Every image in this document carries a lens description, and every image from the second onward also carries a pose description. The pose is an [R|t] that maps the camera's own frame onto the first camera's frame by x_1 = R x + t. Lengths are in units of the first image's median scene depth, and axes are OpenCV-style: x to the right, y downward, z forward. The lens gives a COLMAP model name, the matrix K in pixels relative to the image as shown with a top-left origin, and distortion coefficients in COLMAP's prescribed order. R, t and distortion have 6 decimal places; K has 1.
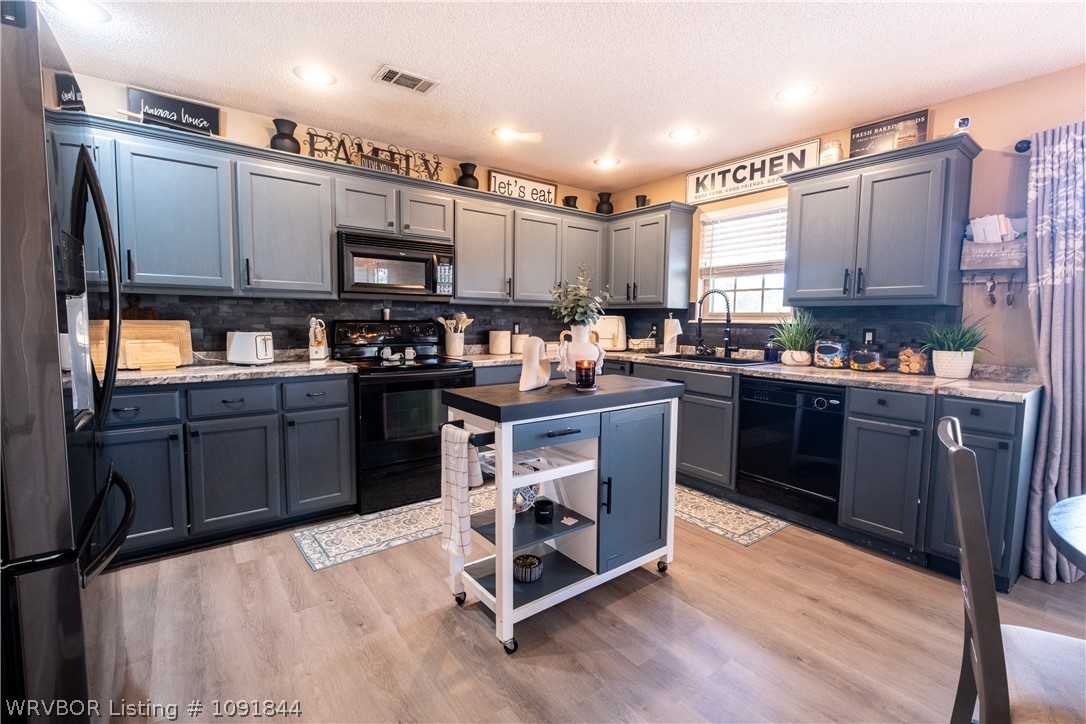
lens RADIAL K [[481.2, 0, 542.6], [0, 481.2, 356.1], [0, 0, 1]] dist [0.003805, -0.006176]
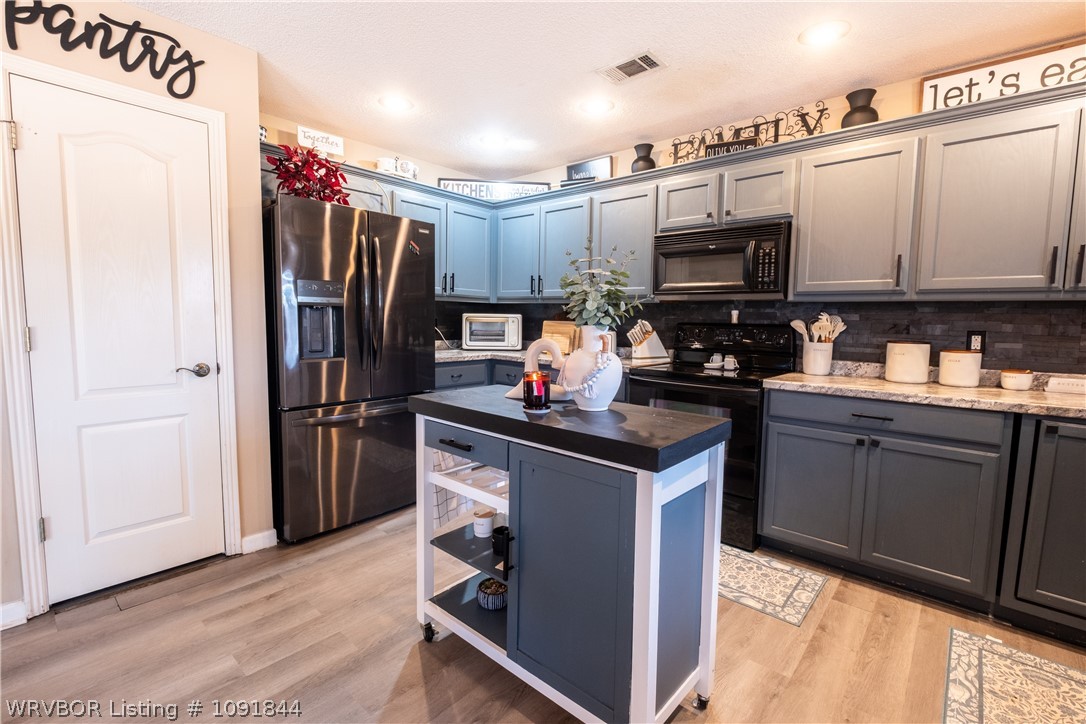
lens RADIAL K [[481.2, 0, 542.6], [0, 481.2, 356.1], [0, 0, 1]] dist [0.003805, -0.006176]
pose [[0.193410, 0.078796, -0.977949, 0.471583], [-0.082289, 0.994560, 0.063860, -0.042612], [0.977661, 0.068124, 0.198842, 0.489080]]
